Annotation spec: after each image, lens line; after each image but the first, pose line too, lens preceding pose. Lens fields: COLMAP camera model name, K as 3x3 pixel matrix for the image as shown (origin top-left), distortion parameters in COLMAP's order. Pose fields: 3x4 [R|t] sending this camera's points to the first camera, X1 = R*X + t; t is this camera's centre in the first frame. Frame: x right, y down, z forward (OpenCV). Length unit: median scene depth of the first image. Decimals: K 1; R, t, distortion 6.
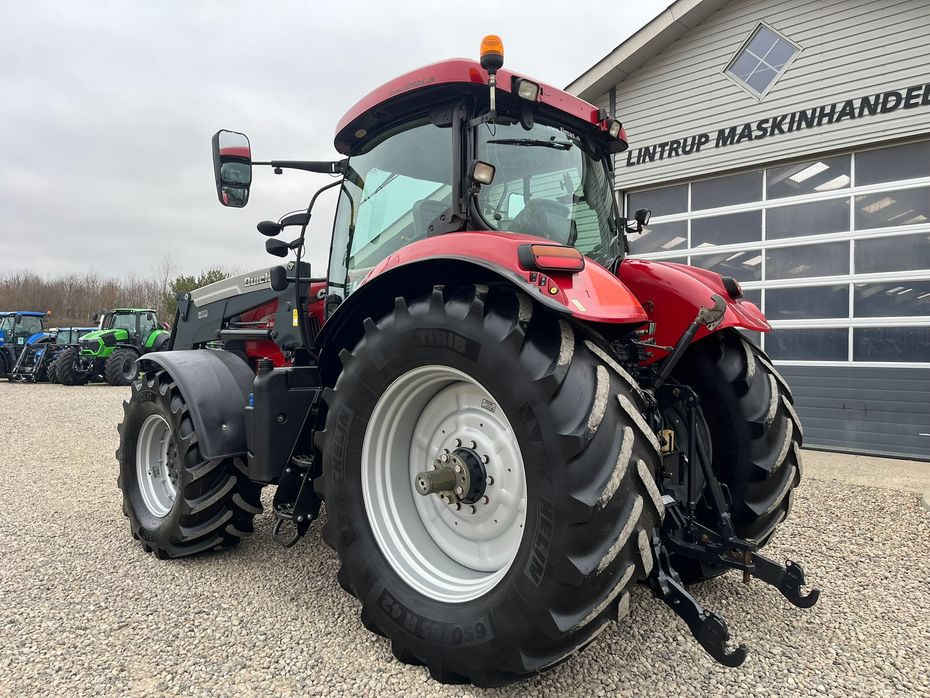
lens RADIAL K [[699.9, 0, 463.1], [0, 699.9, 351.8], [0, 0, 1]] dist [0.081695, -0.110632]
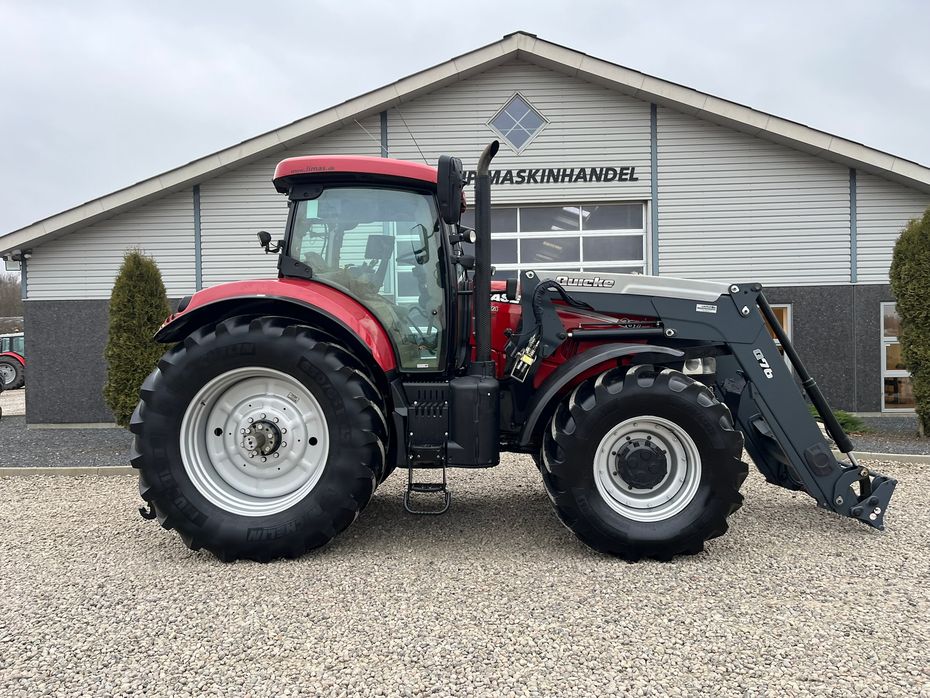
lens RADIAL K [[699.9, 0, 460.0], [0, 699.9, 354.8], [0, 0, 1]] dist [0.081695, -0.110632]
pose [[0.720167, -0.023638, 0.693398, -0.568817], [0.023166, 0.999681, 0.010019, -0.005058], [-0.693414, 0.008848, 0.720485, 0.160488]]
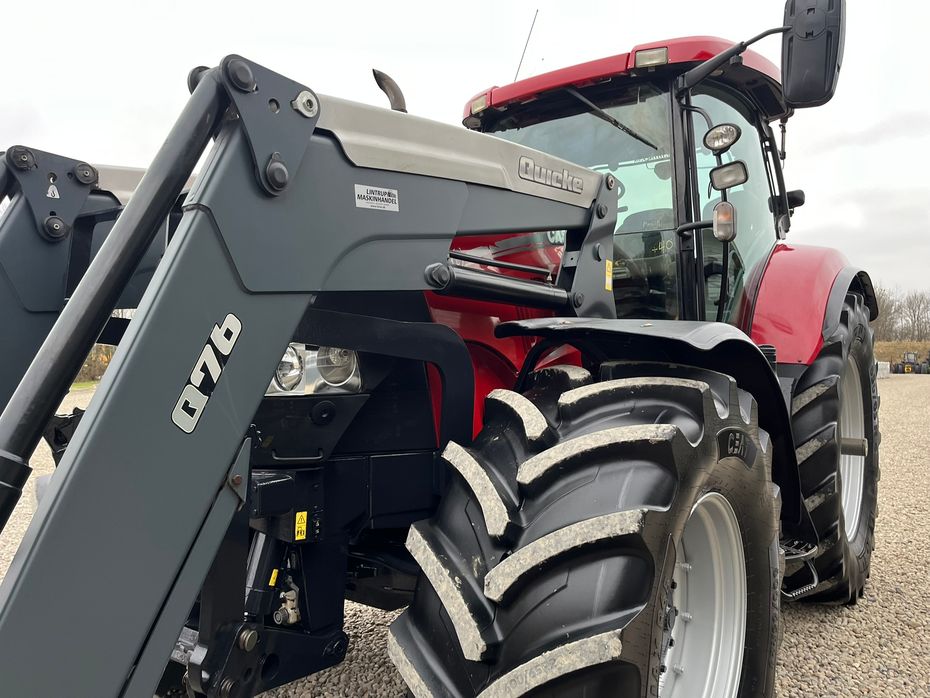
lens RADIAL K [[700.9, 0, 463.8], [0, 700.9, 336.9], [0, 0, 1]] dist [0.054870, -0.051963]
pose [[-0.109035, 0.020234, 0.993832, -0.394470], [-0.003084, 0.999781, -0.020693, 0.006765], [-0.994033, -0.005322, -0.108948, 0.589852]]
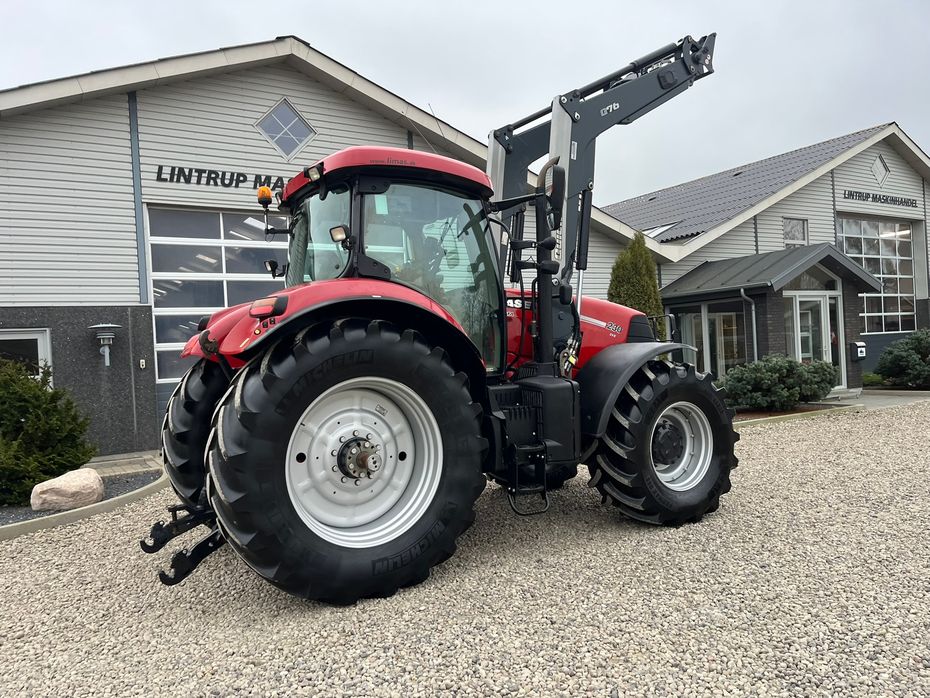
lens RADIAL K [[700.9, 0, 459.2], [0, 700.9, 355.2], [0, 0, 1]] dist [0.054870, -0.051963]
pose [[0.220340, -0.019978, 0.975219, -0.745210], [0.057543, 0.998315, 0.007450, -0.008353], [-0.973724, 0.054475, 0.221118, 0.469293]]
